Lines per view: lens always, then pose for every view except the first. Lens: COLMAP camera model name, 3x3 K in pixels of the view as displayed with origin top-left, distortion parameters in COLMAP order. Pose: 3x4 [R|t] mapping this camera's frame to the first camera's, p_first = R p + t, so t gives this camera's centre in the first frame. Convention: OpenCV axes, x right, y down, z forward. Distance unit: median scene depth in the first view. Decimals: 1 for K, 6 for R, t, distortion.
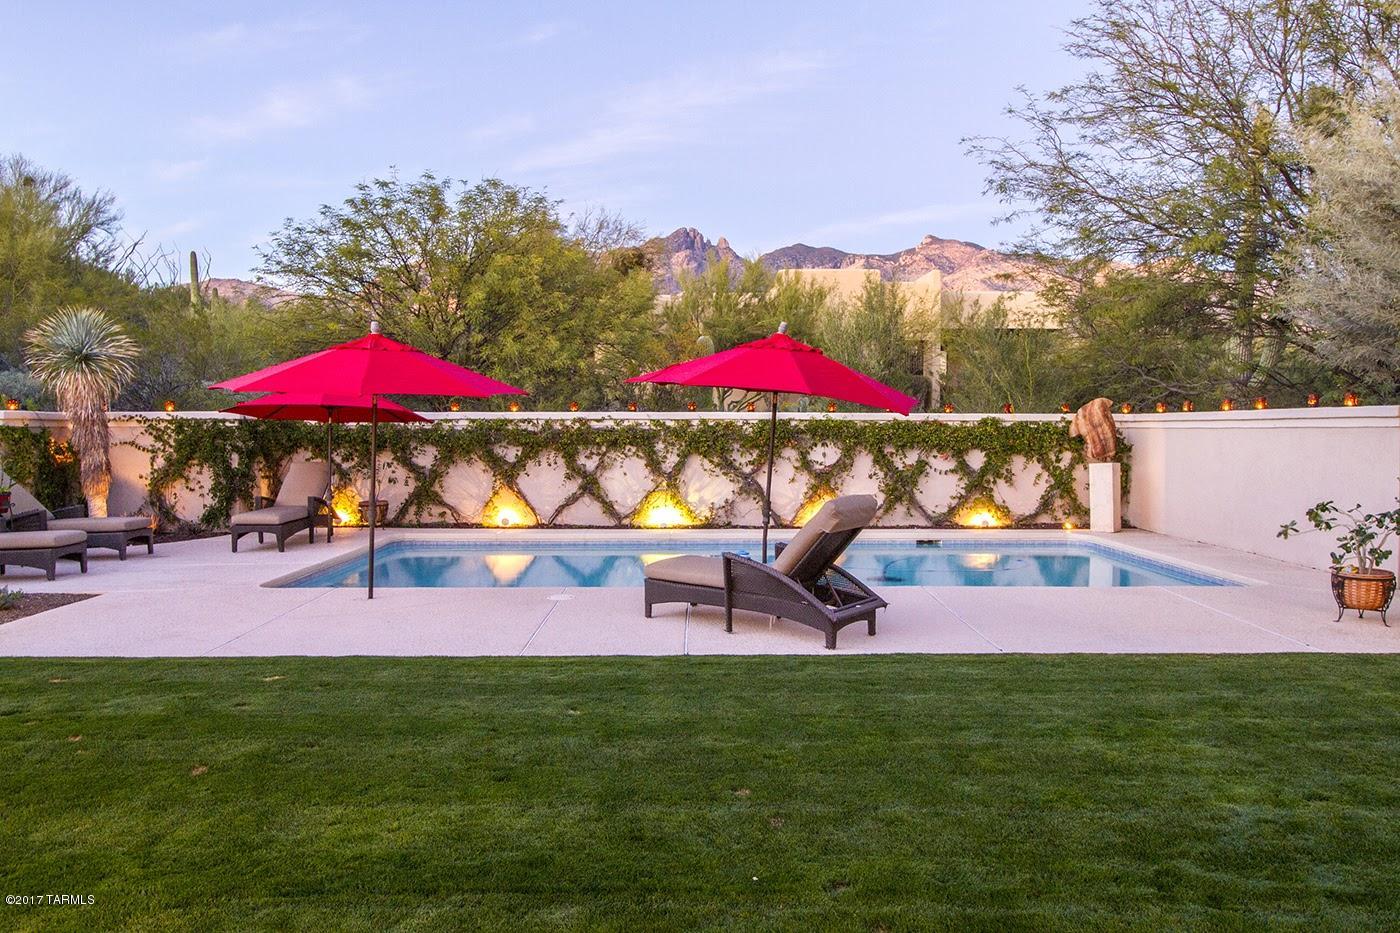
lens RADIAL K [[1003.9, 0, 699.2], [0, 1003.9, 447.8], [0, 0, 1]] dist [0.018029, -0.005852]
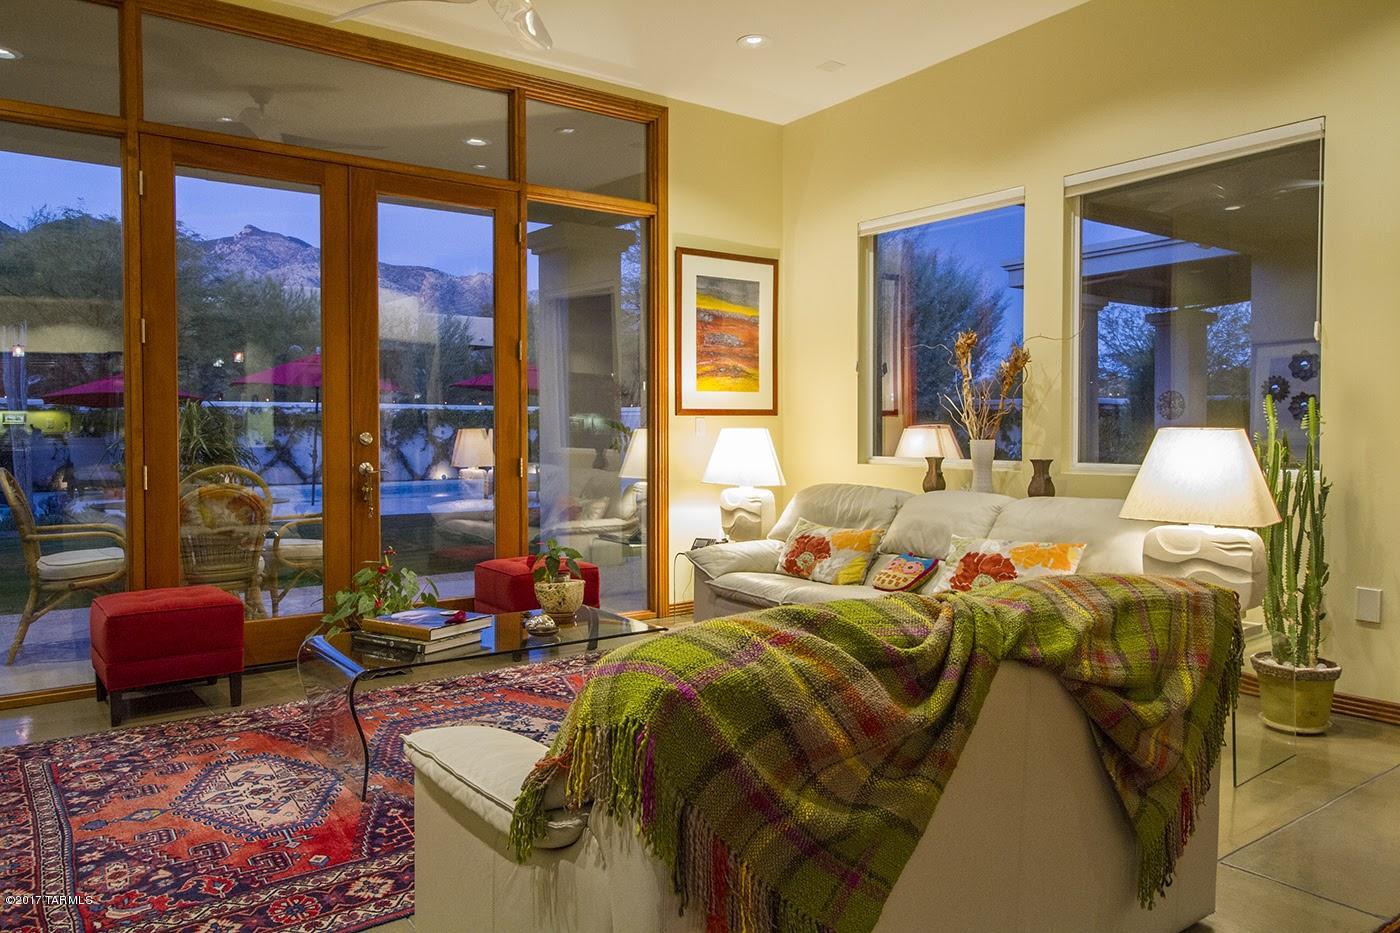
lens RADIAL K [[1003.9, 0, 699.2], [0, 1003.9, 447.8], [0, 0, 1]] dist [0.018029, -0.005852]
pose [[0.799113, -0.014268, 0.601012, -0.494930], [0.015594, 0.999874, 0.003003, 0.032881], [-0.600979, 0.006972, 0.799235, -0.461429]]
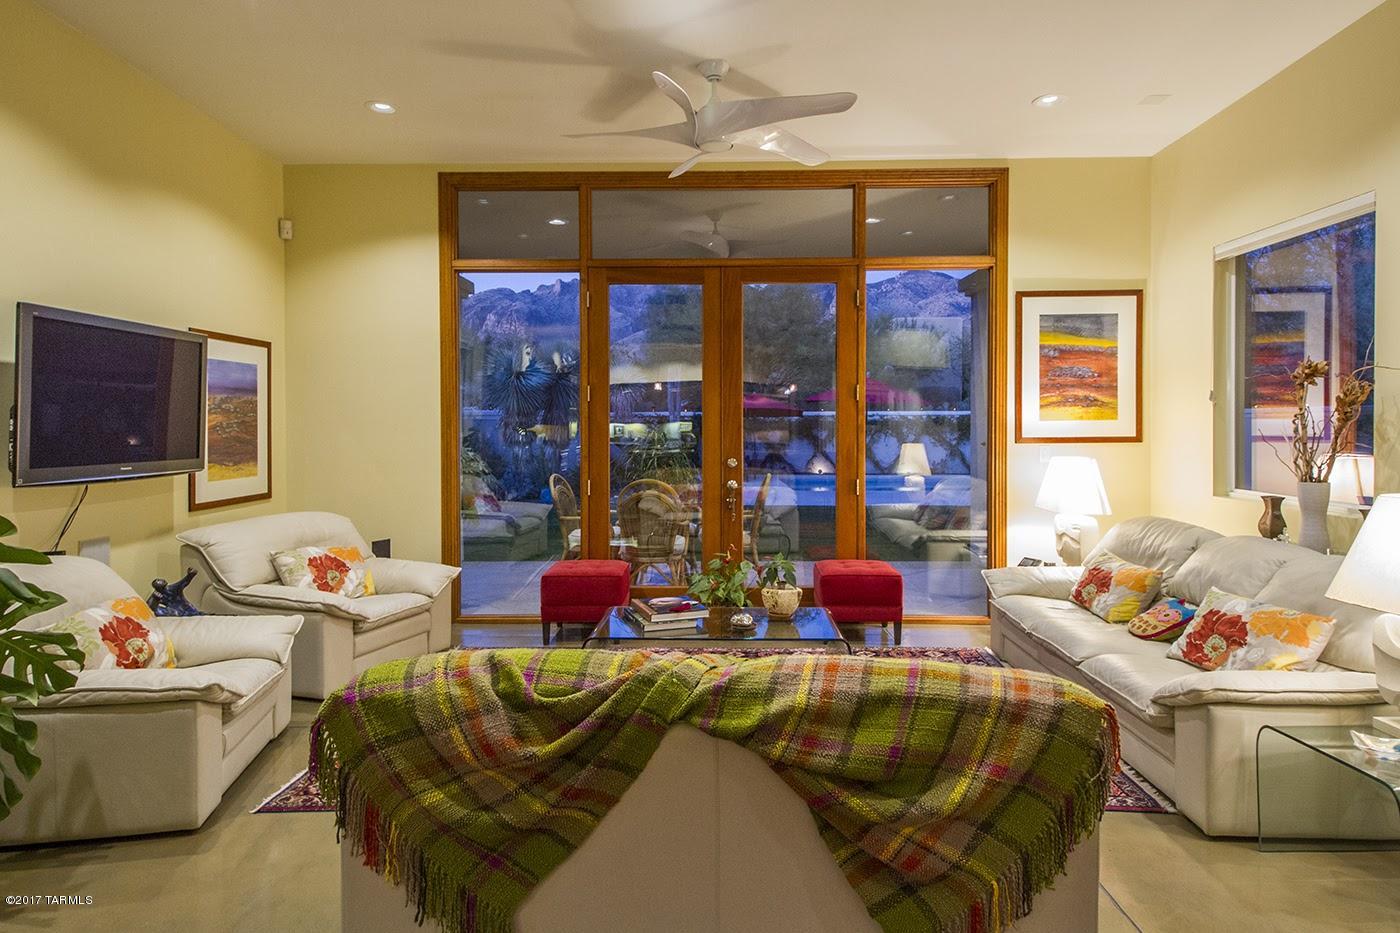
lens RADIAL K [[825.4, 0, 704.6], [0, 825.4, 426.1], [0, 0, 1]] dist [0.025125, -0.002019]
pose [[0.999899, -0.003534, -0.013750, -0.387031], [0.003269, 0.999810, -0.019225, 0.019096], [0.013816, 0.019179, 0.999721, -0.505652]]
